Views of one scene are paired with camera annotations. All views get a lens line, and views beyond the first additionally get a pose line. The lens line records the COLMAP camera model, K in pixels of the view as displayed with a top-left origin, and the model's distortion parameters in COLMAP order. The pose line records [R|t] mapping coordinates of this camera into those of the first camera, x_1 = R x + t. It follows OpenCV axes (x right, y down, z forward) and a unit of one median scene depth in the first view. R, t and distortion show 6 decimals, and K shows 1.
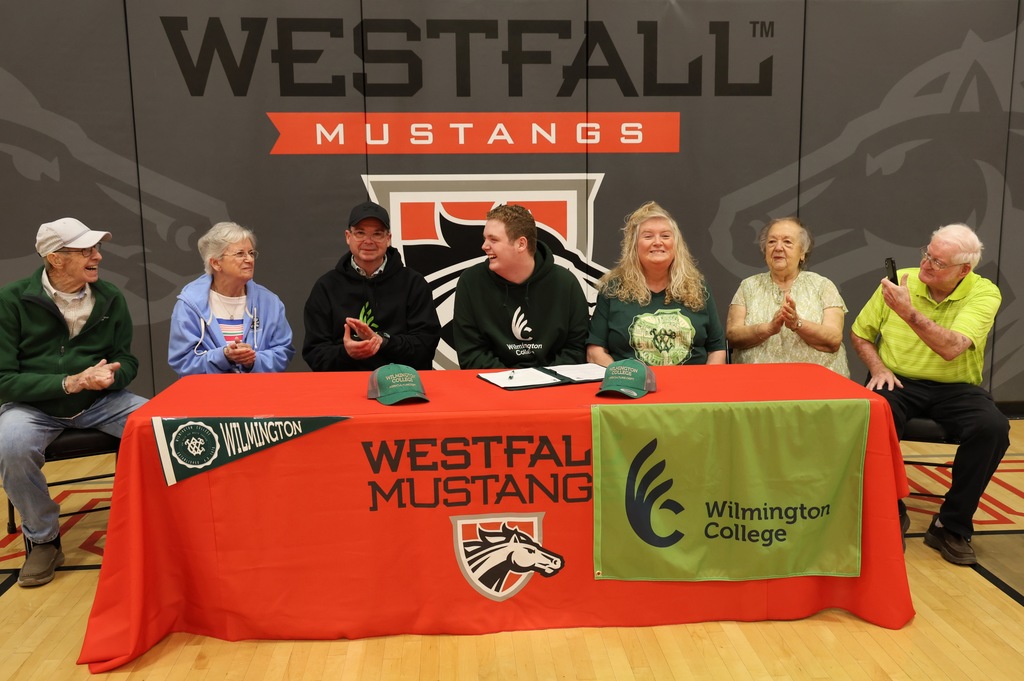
lens RADIAL K [[978.2, 0, 515.6], [0, 978.2, 346.0], [0, 0, 1]] dist [0.005678, 0.000000]
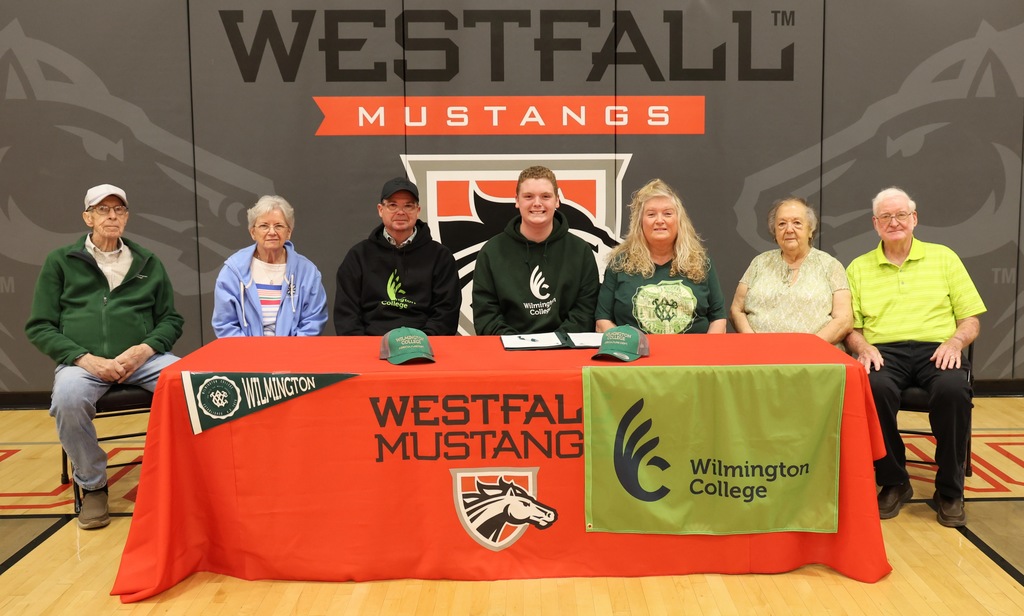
lens RADIAL K [[1040.1, 0, 572.4], [0, 1040.1, 274.7], [0, 0, 1]] dist [-0.050198, 0.000000]
pose [[0.998897, 0.007770, -0.046308, 0.106380], [-0.010595, 0.998076, -0.061087, 0.026735], [0.045744, 0.061510, 0.997058, -0.128190]]
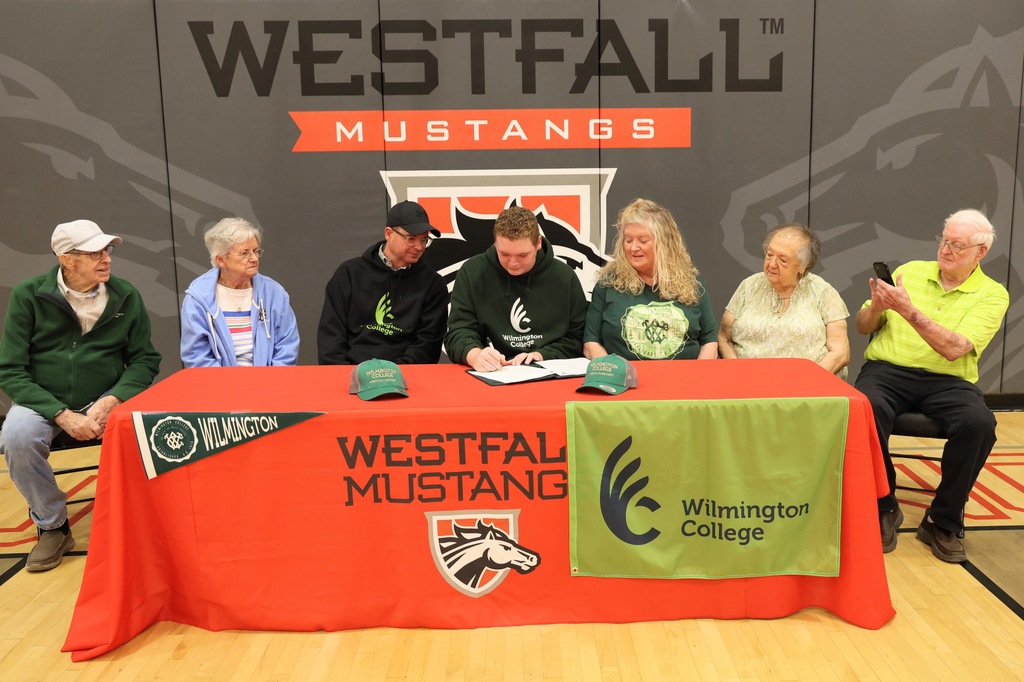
lens RADIAL K [[915.2, 0, 567.4], [0, 915.2, 329.0], [0, 0, 1]] dist [-0.033773, 0.031221]
pose [[0.999167, 0.002032, -0.040756, 0.105005], [-0.001983, 0.999997, 0.001242, -0.013595], [0.040758, -0.001160, 0.999168, 0.063227]]
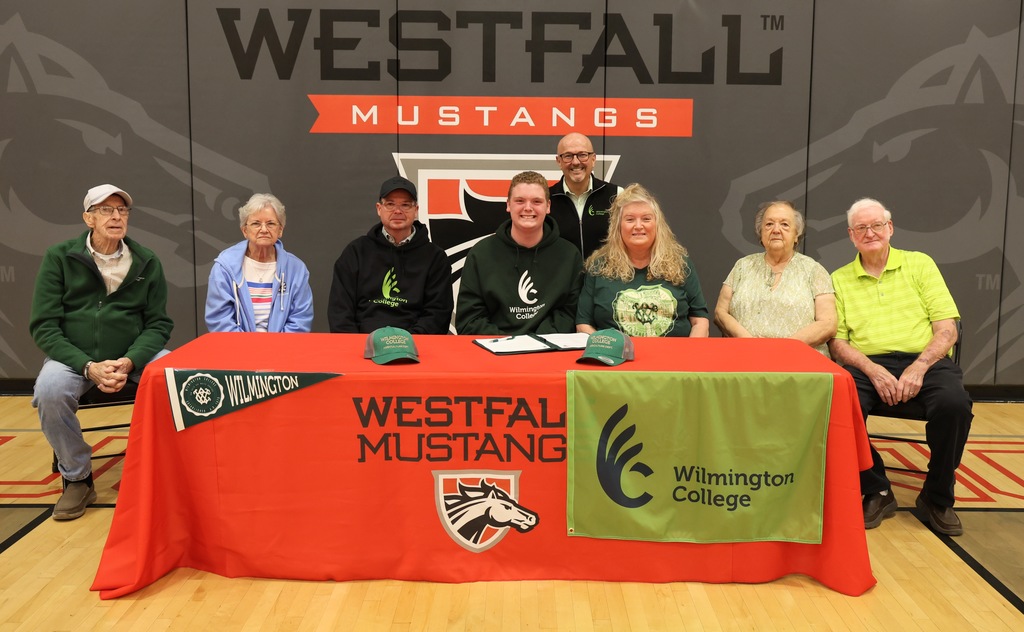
lens RADIAL K [[963.8, 0, 540.5], [0, 963.8, 277.0], [0, 0, 1]] dist [-0.024726, 0.000000]
pose [[0.997366, 0.025579, -0.067868, 0.105746], [-0.028796, 0.998486, -0.046858, 0.007815], [0.066566, 0.048689, 0.996593, -0.047196]]
